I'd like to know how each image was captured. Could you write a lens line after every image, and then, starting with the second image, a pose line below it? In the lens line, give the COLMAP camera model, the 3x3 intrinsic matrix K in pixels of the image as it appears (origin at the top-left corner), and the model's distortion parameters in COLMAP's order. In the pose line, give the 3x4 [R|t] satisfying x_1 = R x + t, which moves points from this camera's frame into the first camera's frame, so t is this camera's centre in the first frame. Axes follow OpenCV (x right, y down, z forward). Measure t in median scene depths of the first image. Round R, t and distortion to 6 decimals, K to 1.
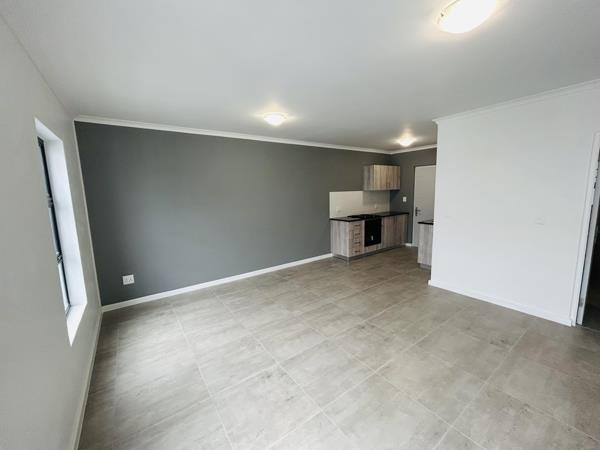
lens RADIAL K [[243.2, 0, 299.5], [0, 243.2, 224.4], [0, 0, 1]] dist [0.000772, 0.000138]
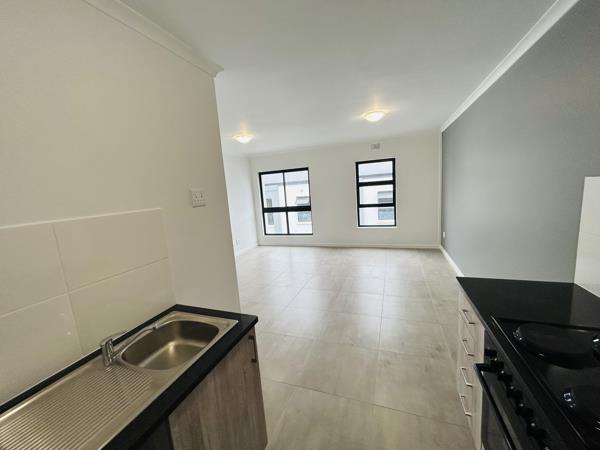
lens RADIAL K [[243.2, 0, 299.5], [0, 243.2, 224.4], [0, 0, 1]] dist [0.000772, 0.000138]
pose [[-0.829956, 0.173458, -0.530175, 0.831932], [0.021713, 0.959751, 0.280013, -0.275988], [0.557407, 0.220887, -0.800317, 1.774745]]
